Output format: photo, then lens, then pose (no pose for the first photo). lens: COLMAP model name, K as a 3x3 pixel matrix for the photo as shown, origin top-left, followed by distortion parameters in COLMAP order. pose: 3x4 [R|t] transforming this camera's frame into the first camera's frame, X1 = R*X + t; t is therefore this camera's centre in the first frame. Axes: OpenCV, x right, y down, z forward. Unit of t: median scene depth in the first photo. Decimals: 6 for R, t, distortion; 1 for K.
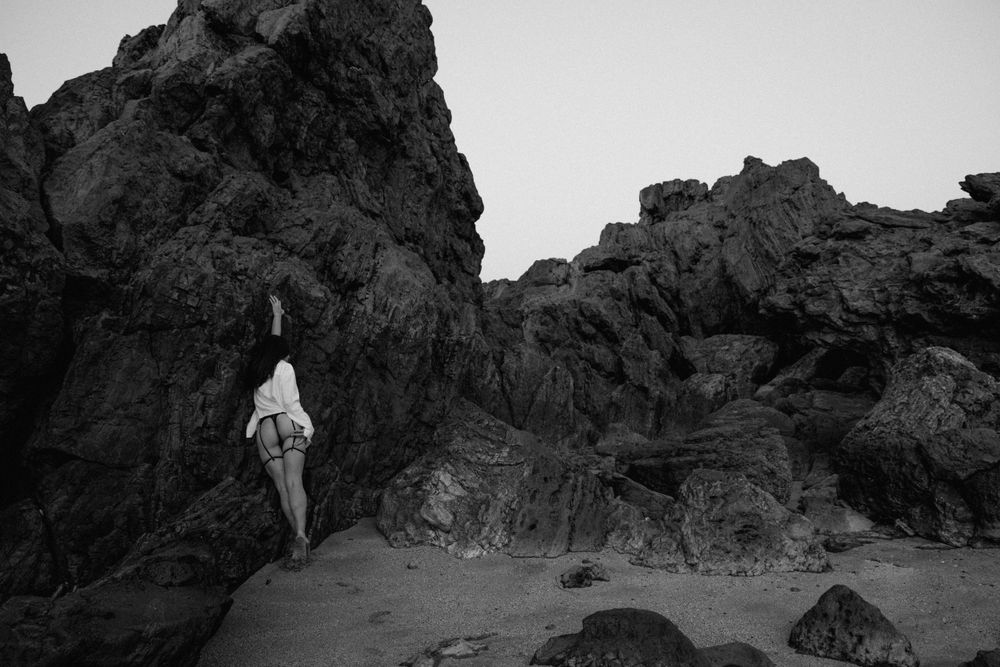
lens RADIAL K [[826.5, 0, 499.1], [0, 826.5, 329.2], [0, 0, 1]] dist [-0.045853, 0.019143]
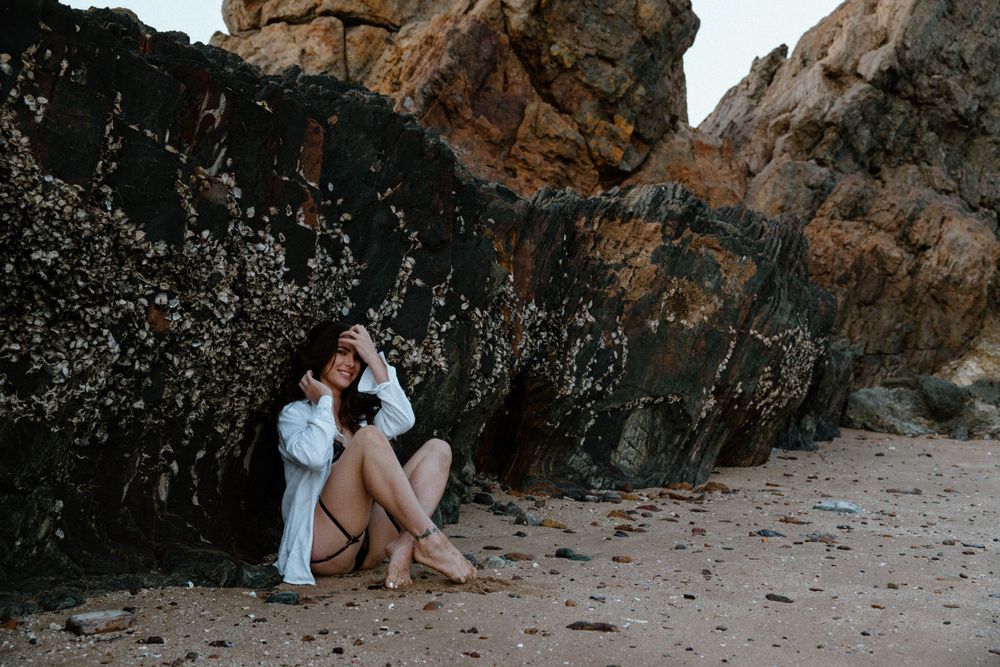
lens RADIAL K [[1215.9, 0, 499.4], [0, 1215.9, 326.2], [0, 0, 1]] dist [0.114038, 0.000000]
pose [[0.844495, 0.012969, -0.535407, 0.359234], [0.000813, 0.999675, 0.025496, 0.030167], [0.535564, -0.021967, 0.844209, -1.251637]]
